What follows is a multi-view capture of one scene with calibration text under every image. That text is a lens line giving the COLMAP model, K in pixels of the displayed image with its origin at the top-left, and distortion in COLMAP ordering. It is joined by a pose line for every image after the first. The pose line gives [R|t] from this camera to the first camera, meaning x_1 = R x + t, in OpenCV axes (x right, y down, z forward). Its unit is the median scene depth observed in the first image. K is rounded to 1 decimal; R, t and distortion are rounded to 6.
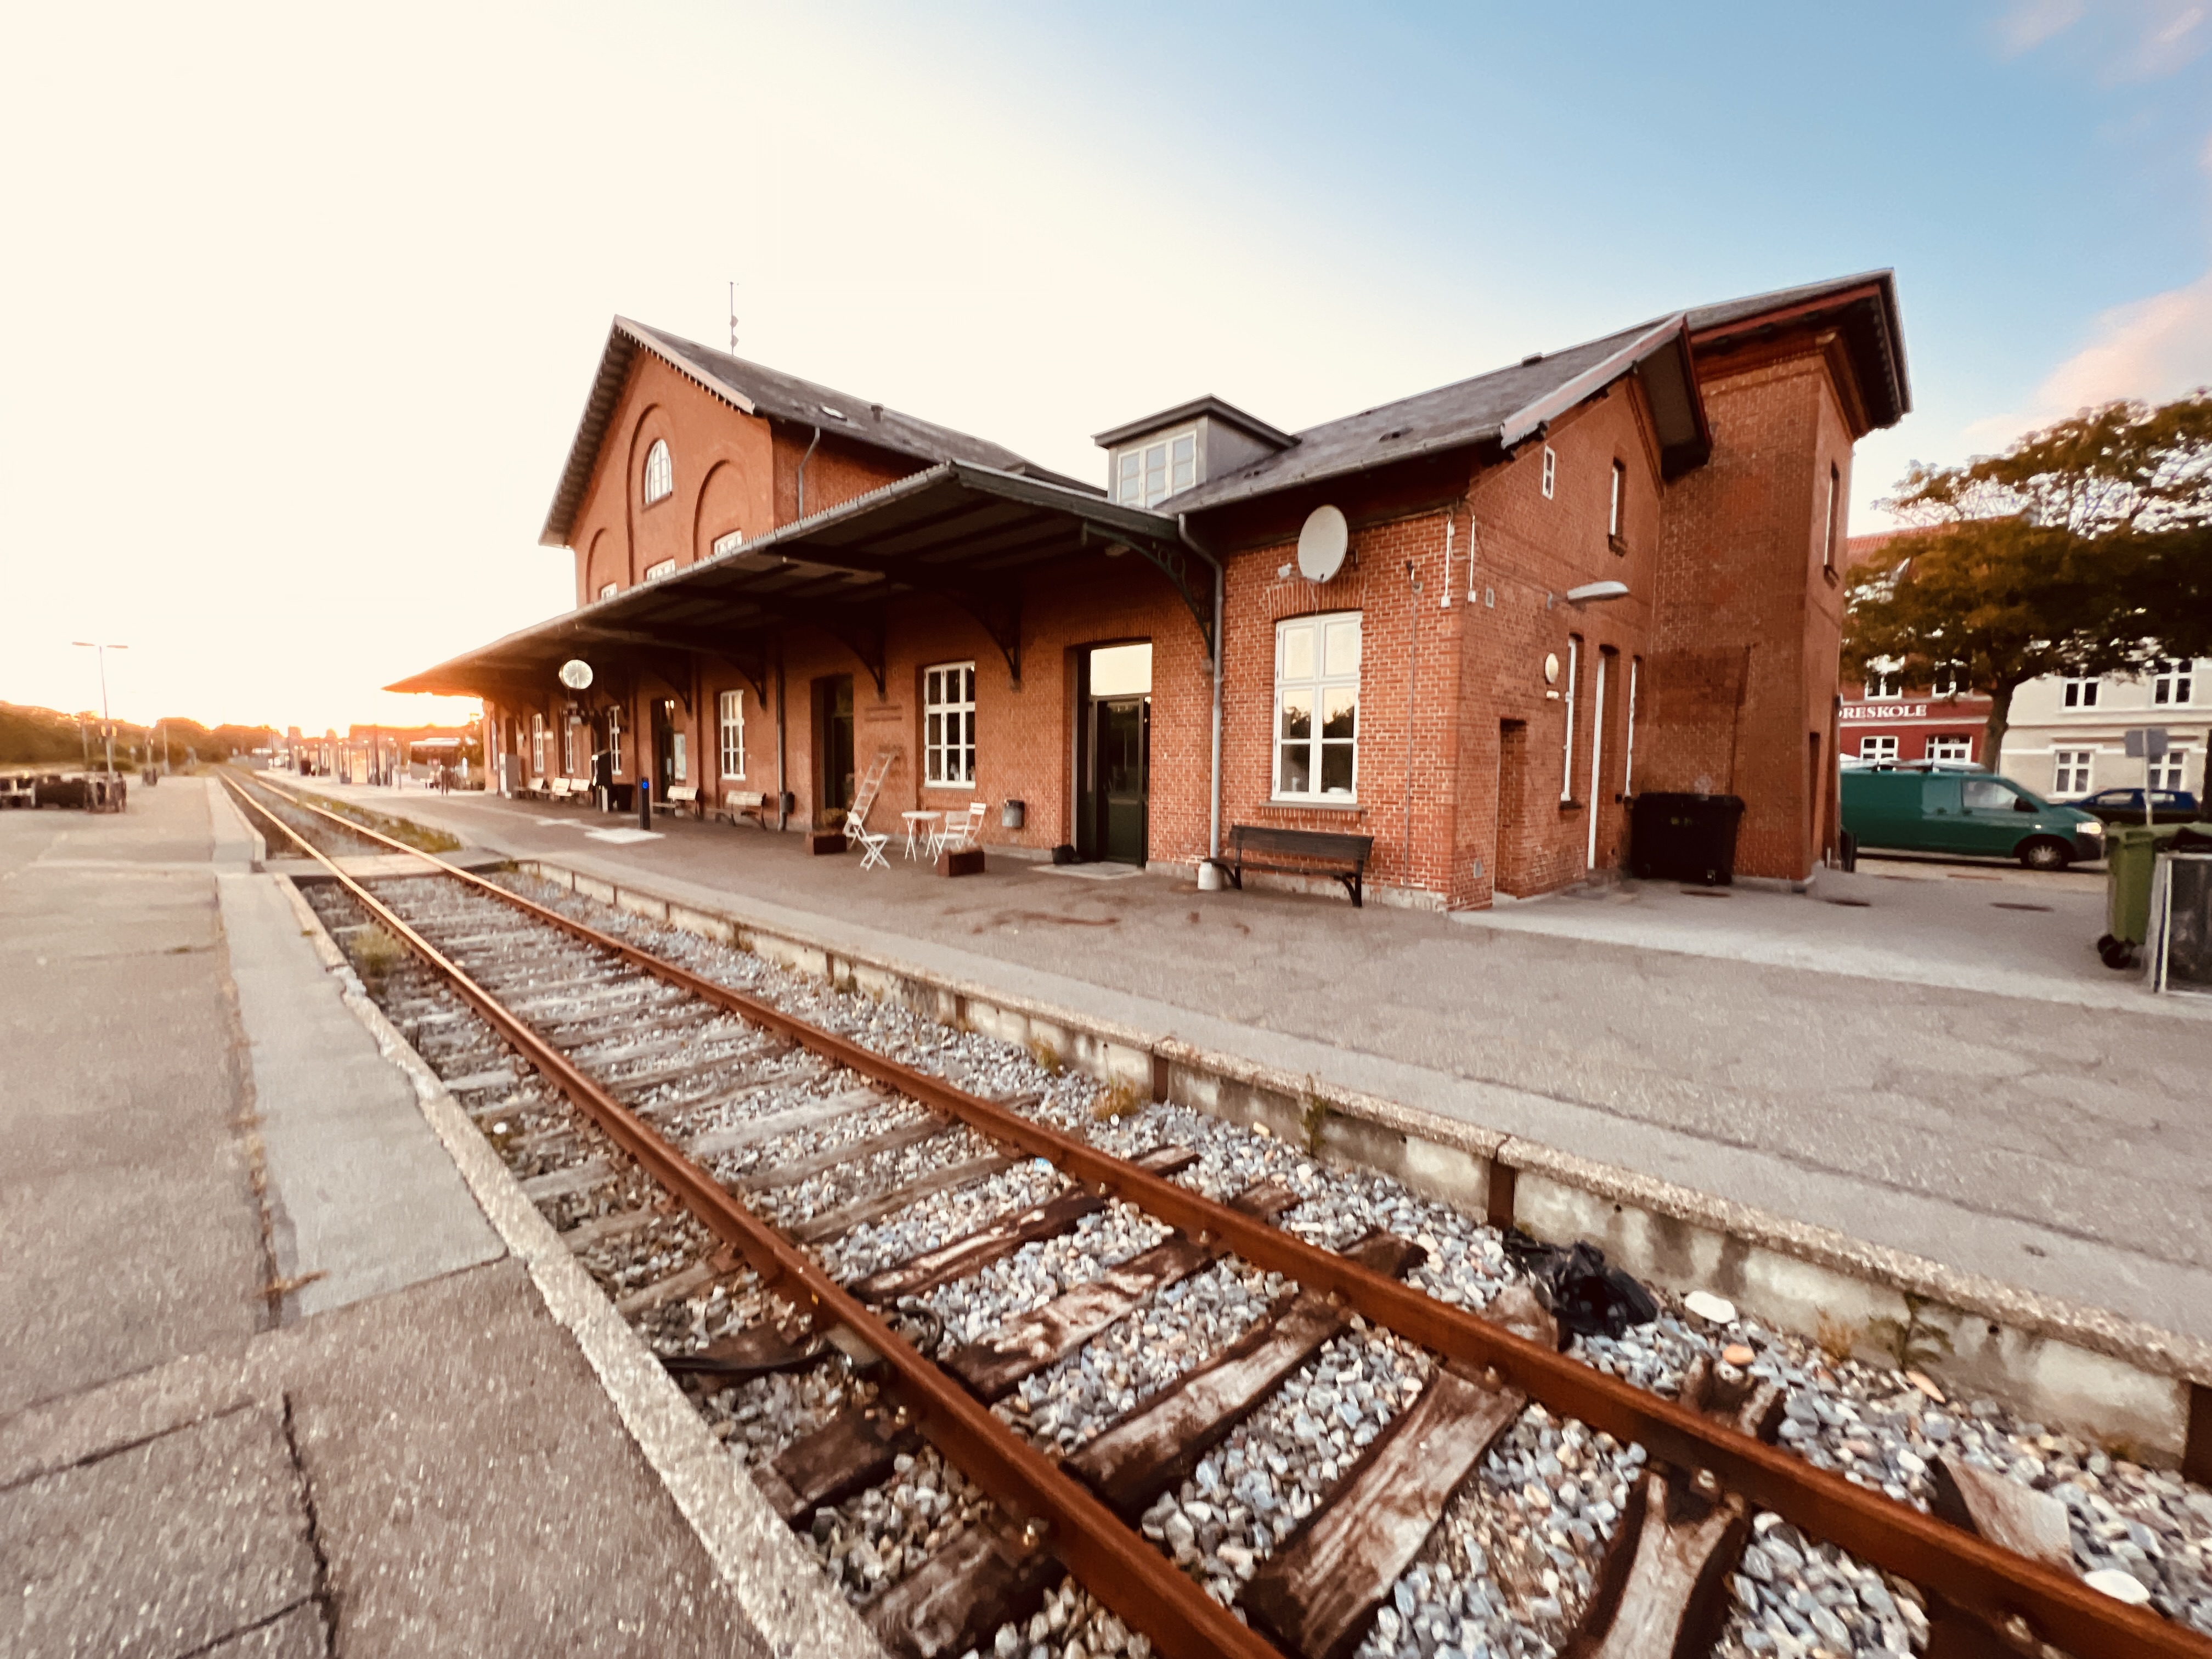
lens RADIAL K [[891.2, 0, 1108.2], [0, 891.2, 828.6], [0, 0, 1]] dist [-0.000659, -0.000373]
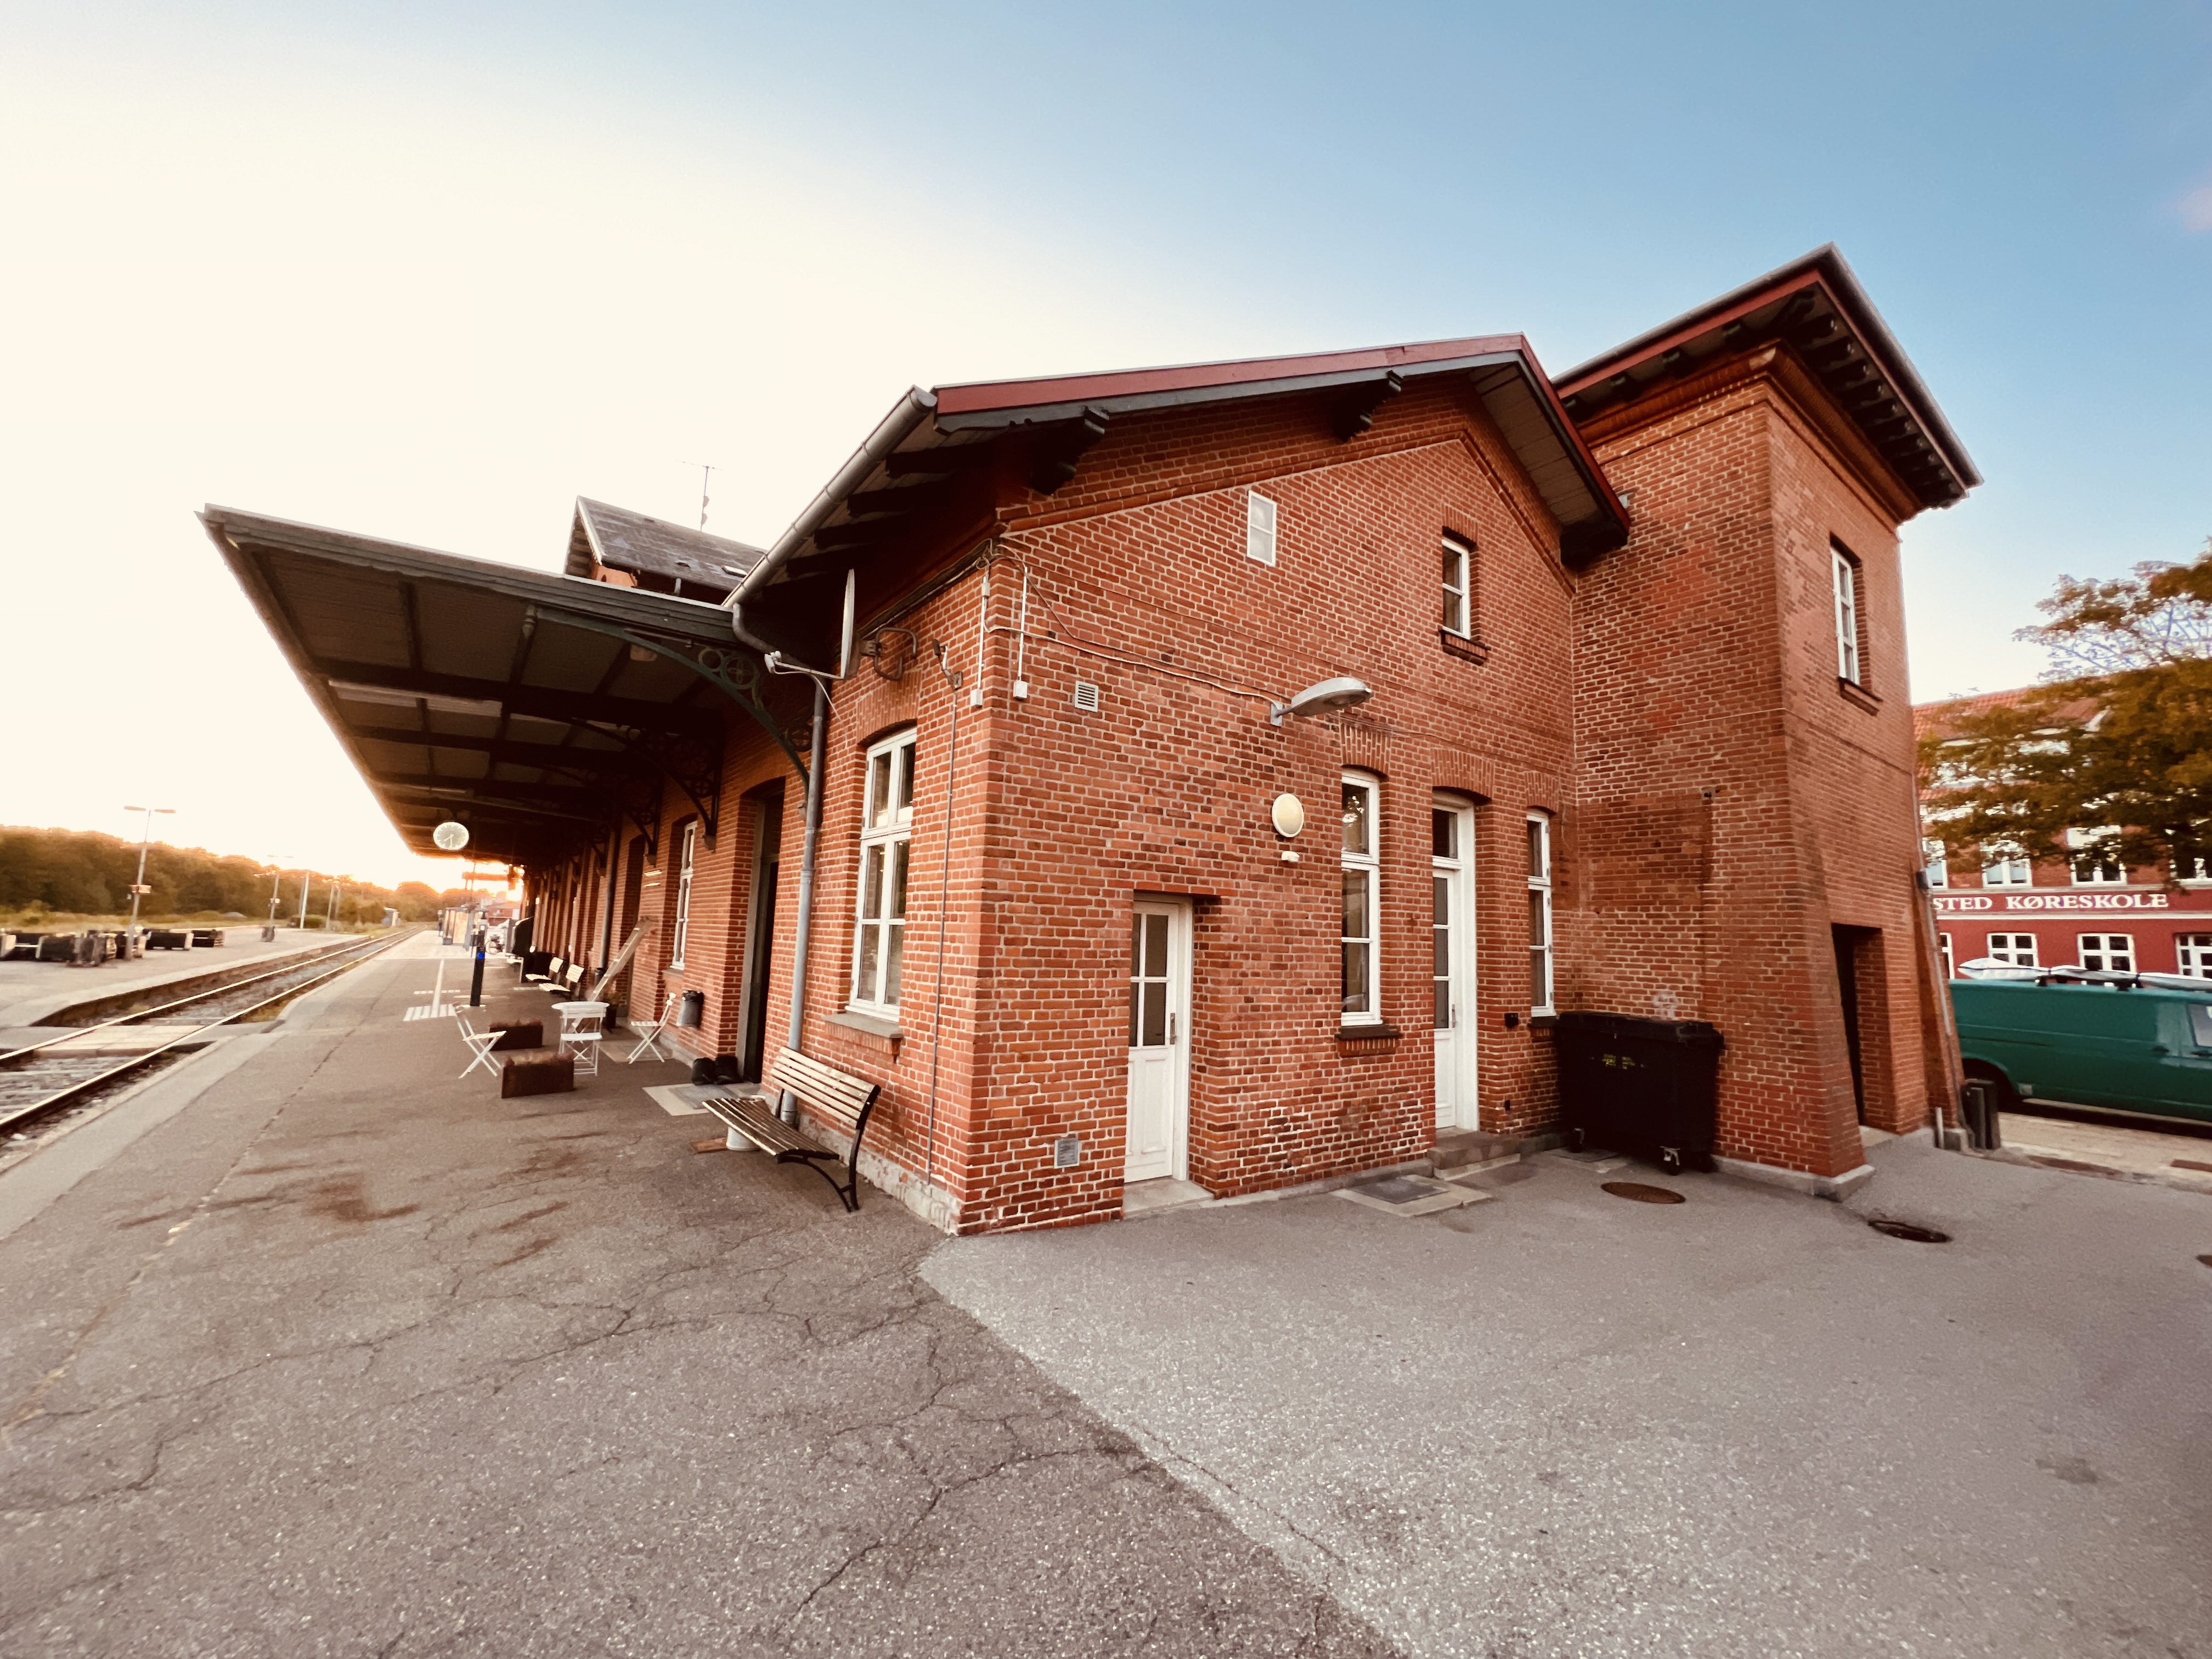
lens RADIAL K [[891.2, 0, 1108.0], [0, 891.2, 826.7], [0, 0, 1]] dist [-0.000659, -0.000373]
pose [[0.986957, 0.004371, -0.160923, 0.368707], [-0.036349, 0.979867, -0.196316, -0.032861], [0.156825, 0.199605, 0.967246, 0.284422]]
